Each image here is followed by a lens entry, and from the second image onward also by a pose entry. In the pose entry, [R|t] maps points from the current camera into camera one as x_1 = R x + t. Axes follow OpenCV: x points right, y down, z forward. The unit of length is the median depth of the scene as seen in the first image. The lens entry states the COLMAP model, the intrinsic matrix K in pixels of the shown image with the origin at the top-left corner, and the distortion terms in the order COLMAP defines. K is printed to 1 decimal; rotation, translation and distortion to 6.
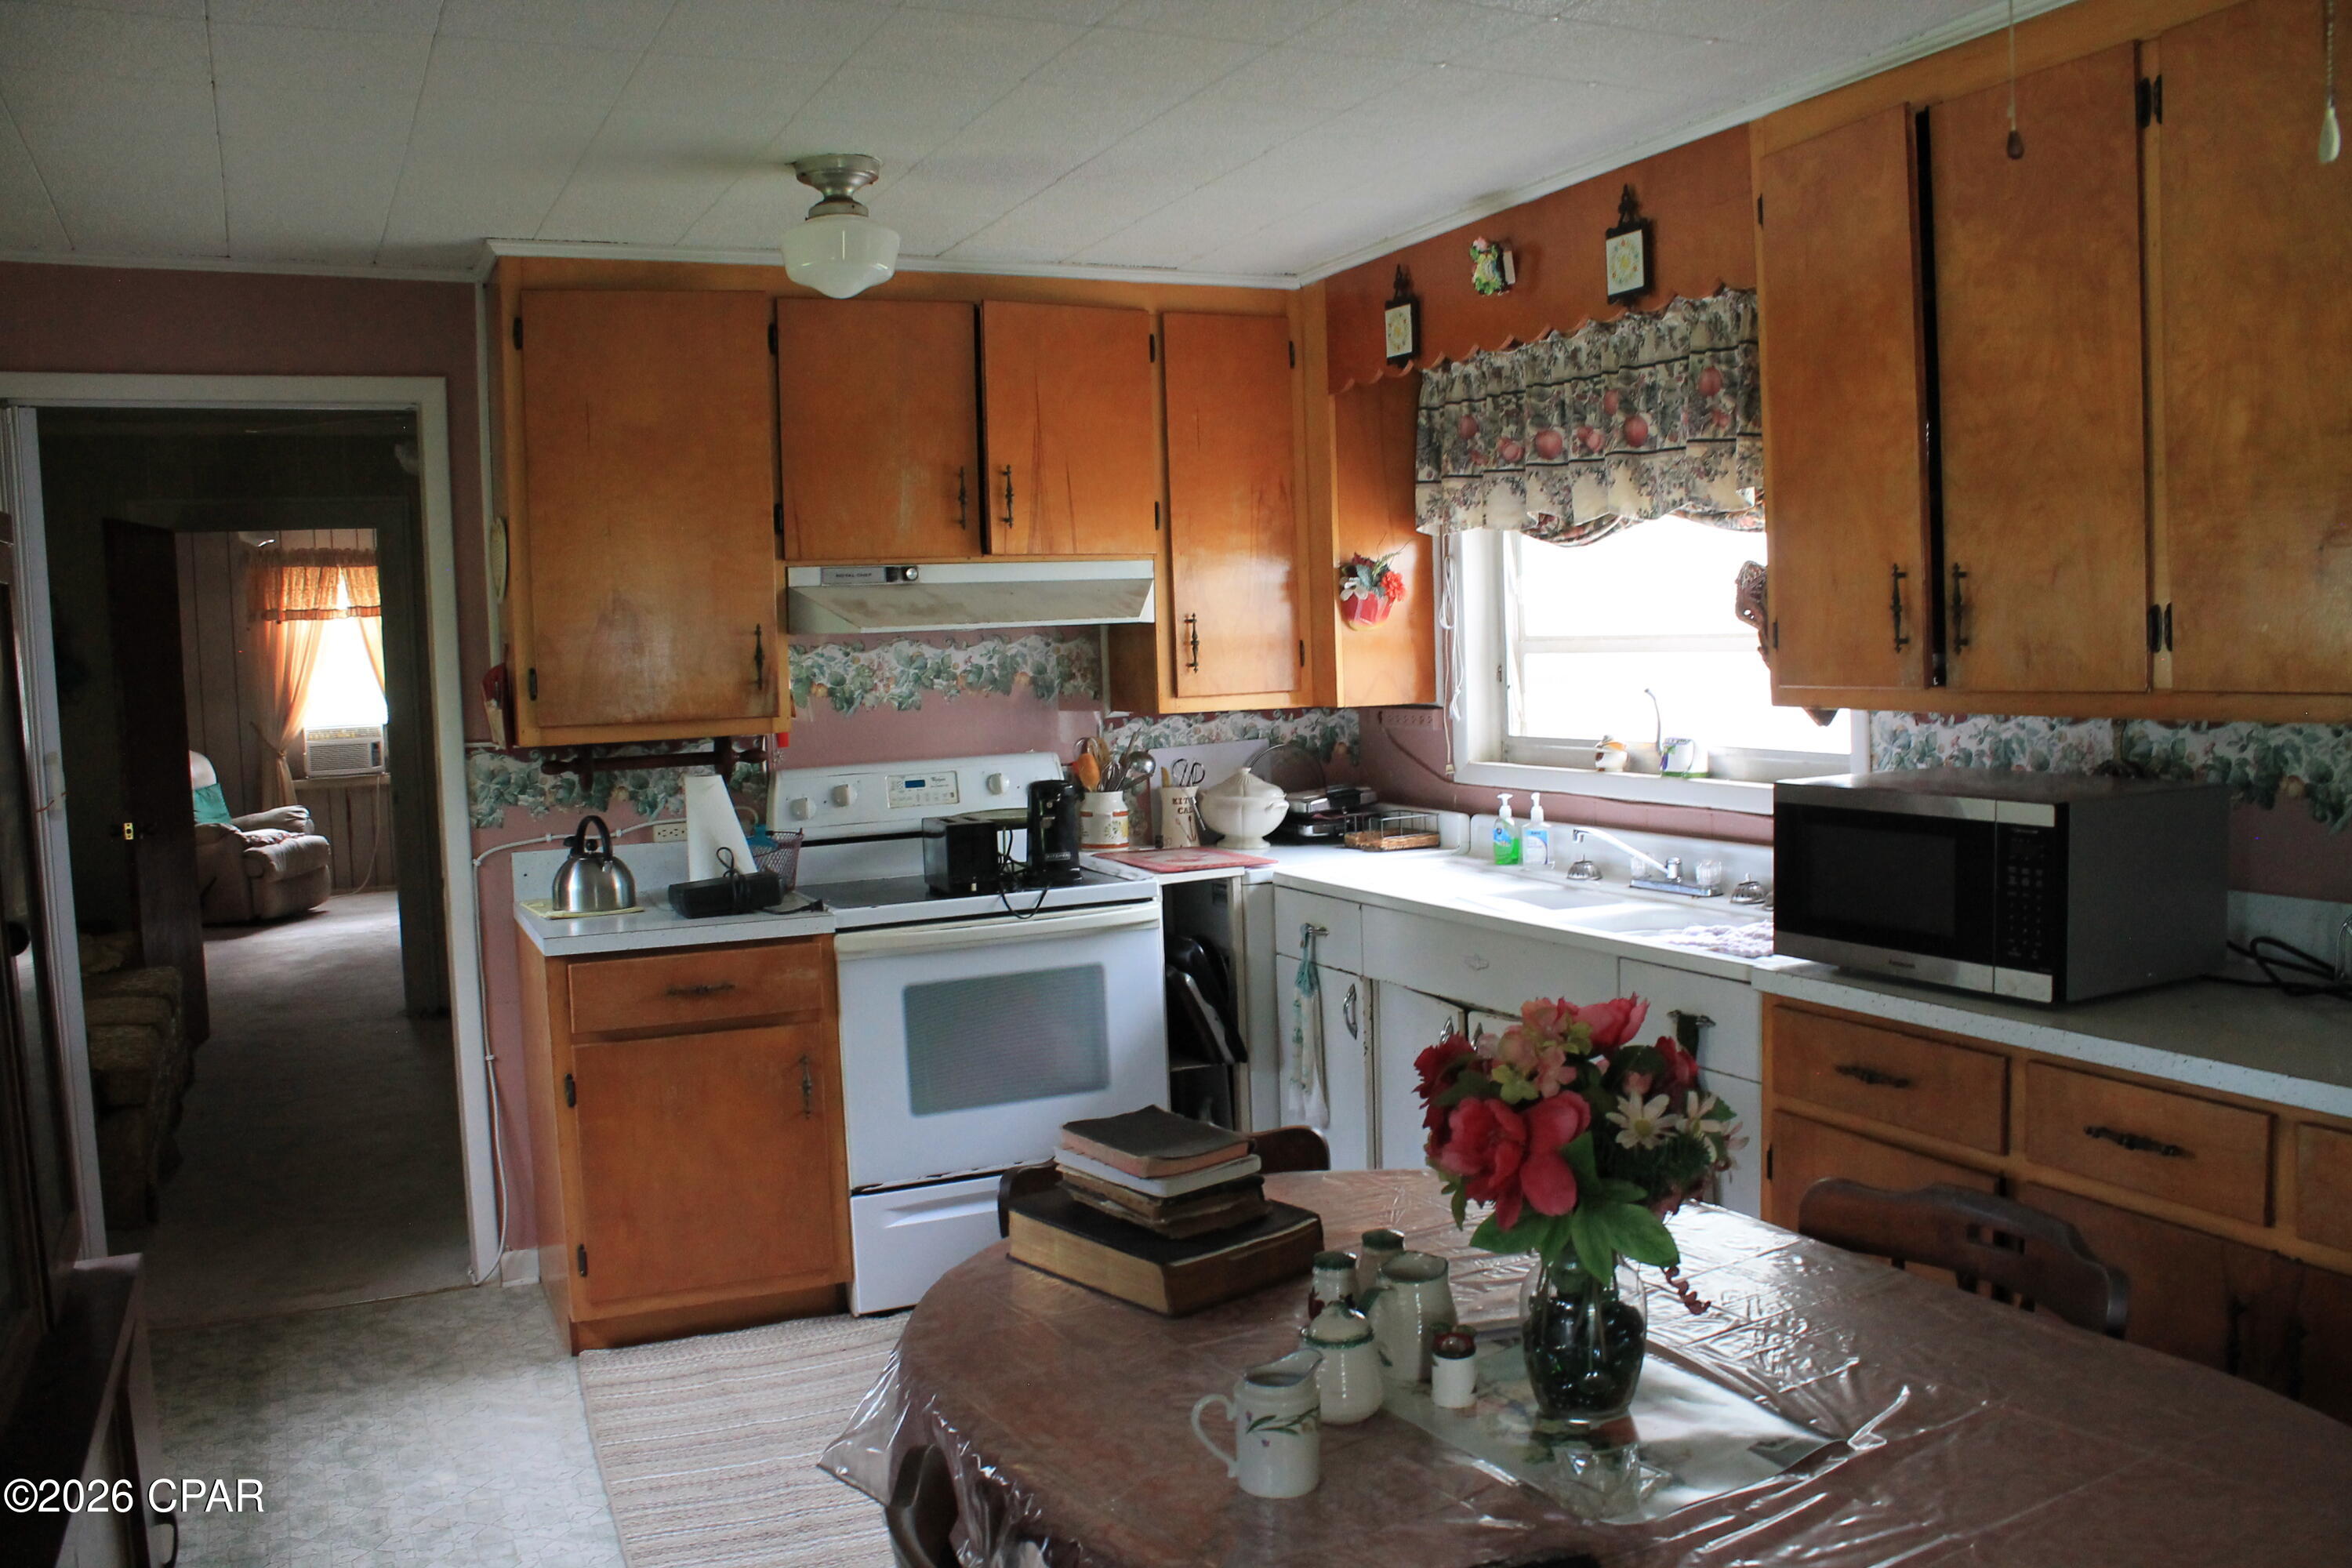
lens RADIAL K [[1965.7, 0, 1174.0], [0, 1965.7, 784.3], [0, 0, 1]] dist [-0.141800, 0.076425]
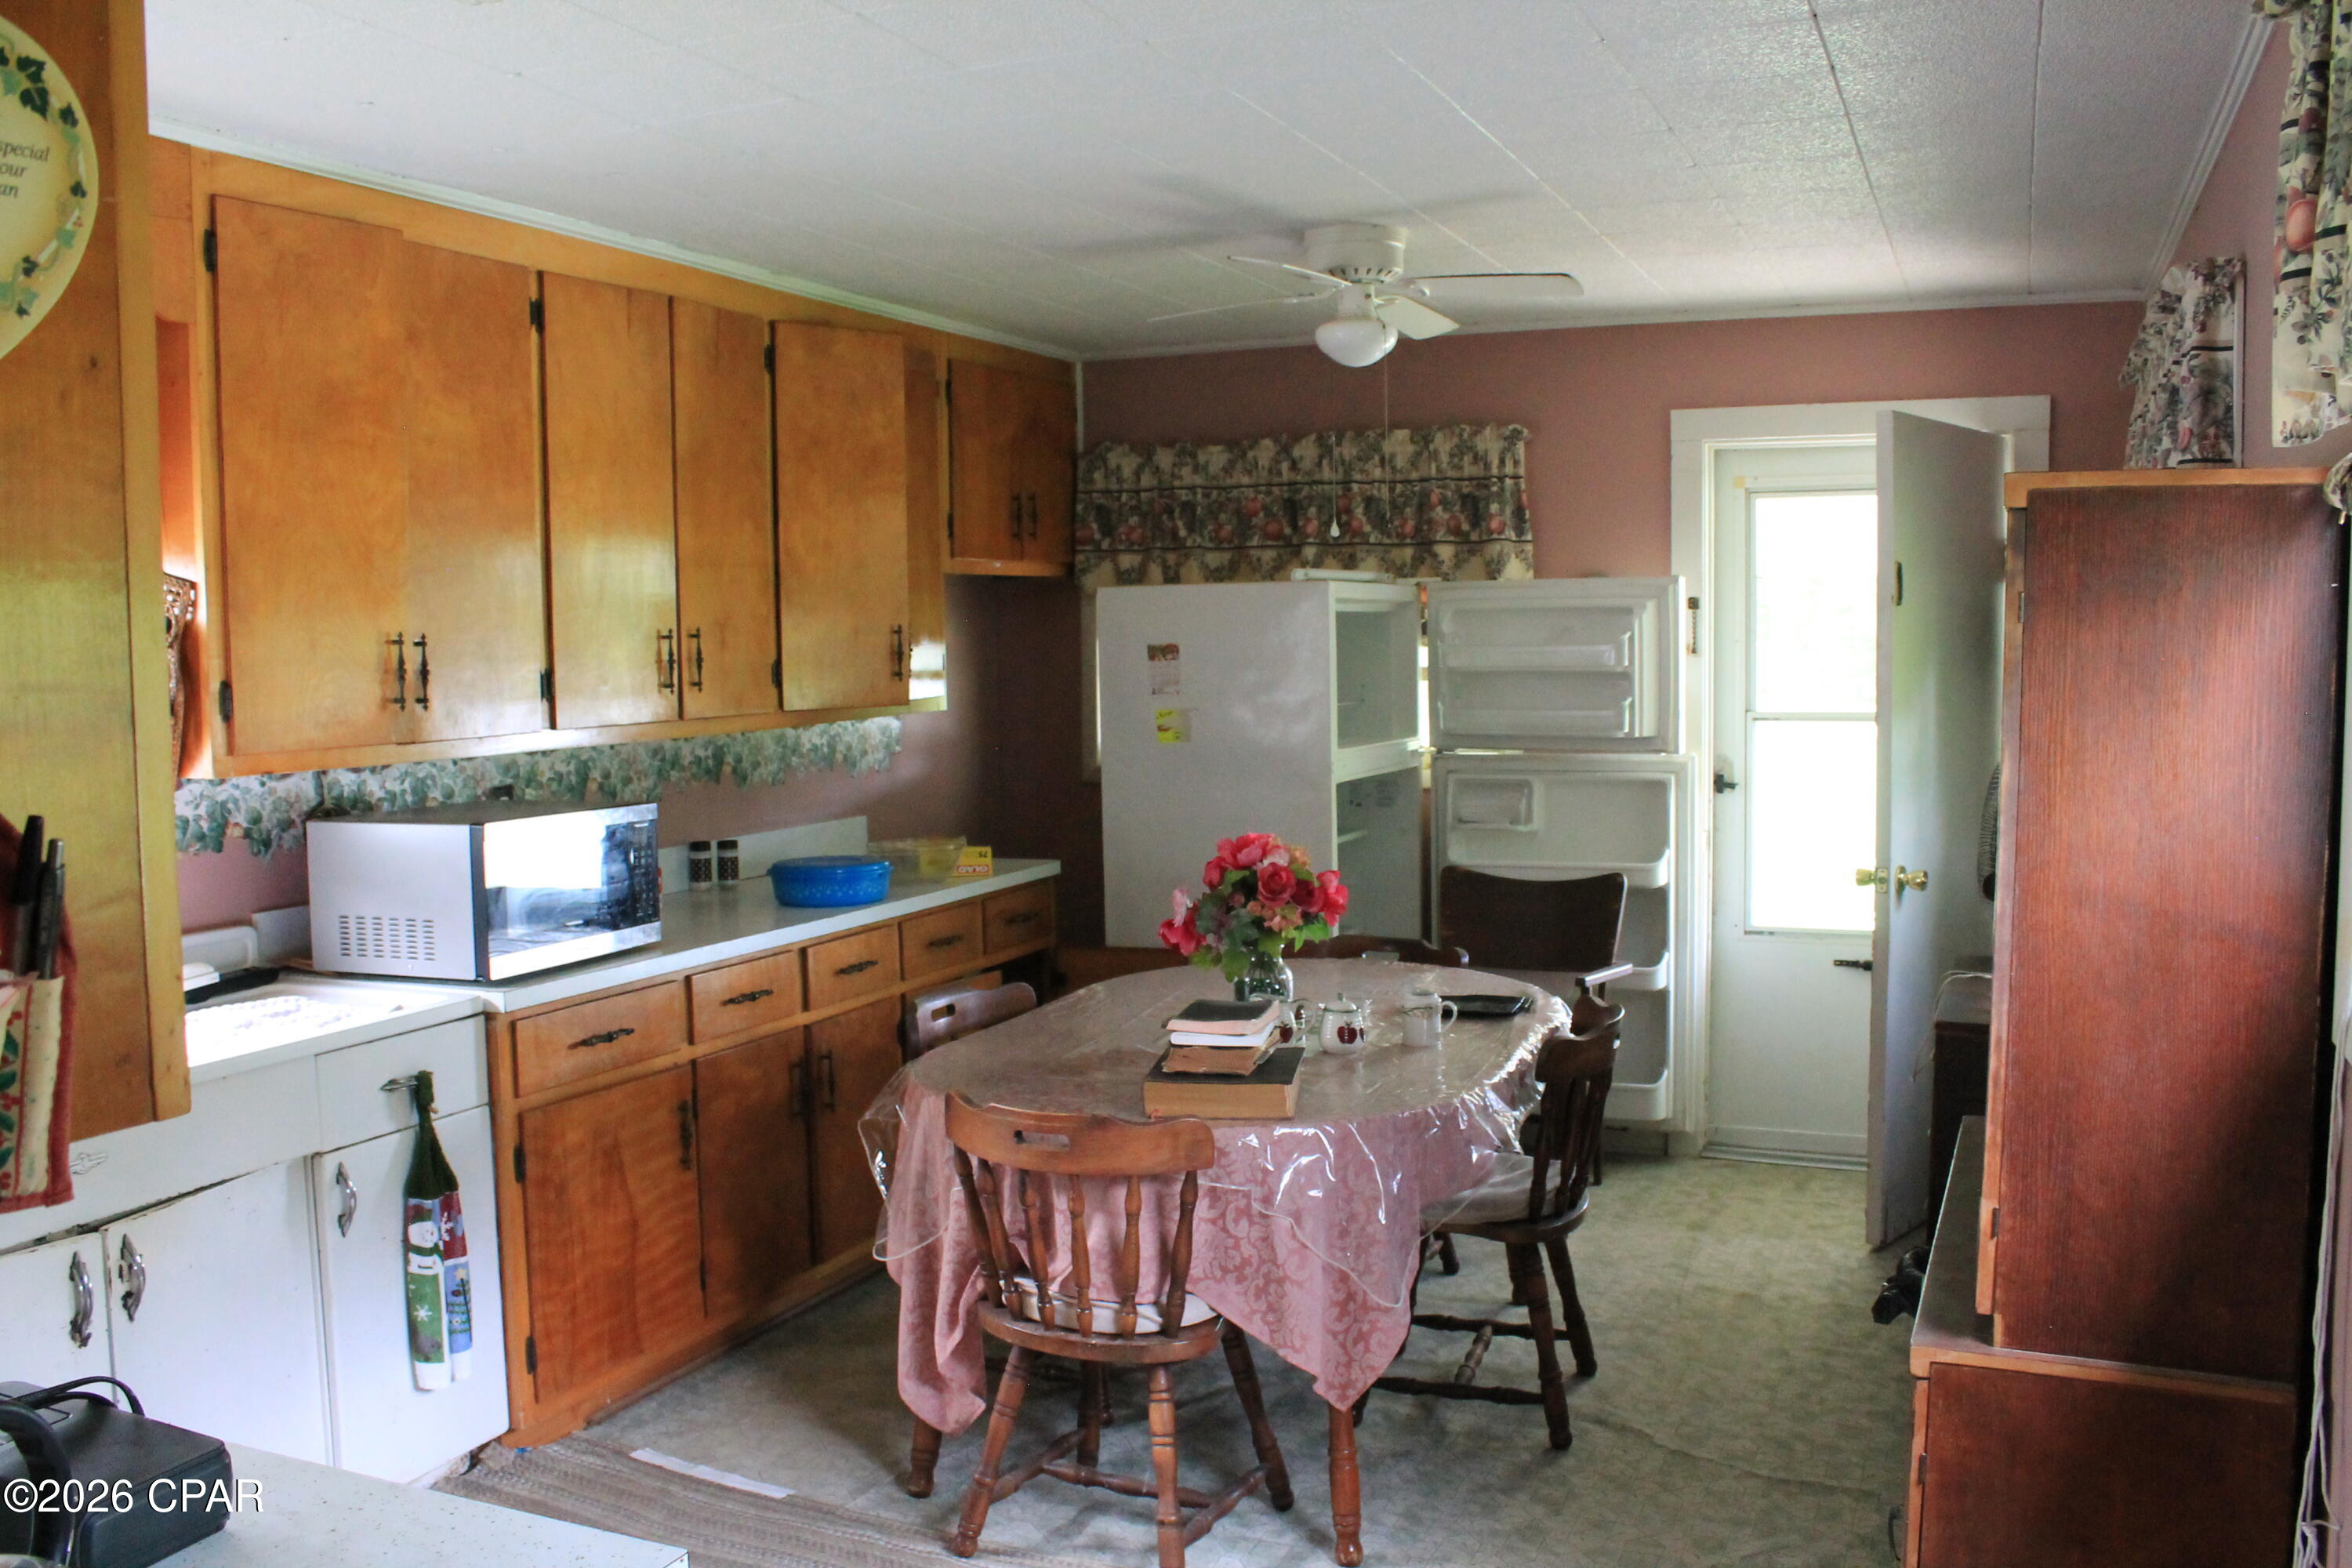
lens RADIAL K [[1965.7, 0, 1173.3], [0, 1965.7, 789.8], [0, 0, 1]] dist [-0.141800, 0.076425]
pose [[-0.675460, 0.012317, 0.737294, -0.733664], [0.113022, 0.989775, 0.087009, -0.064454], [-0.728684, 0.142102, -0.669945, 1.384742]]
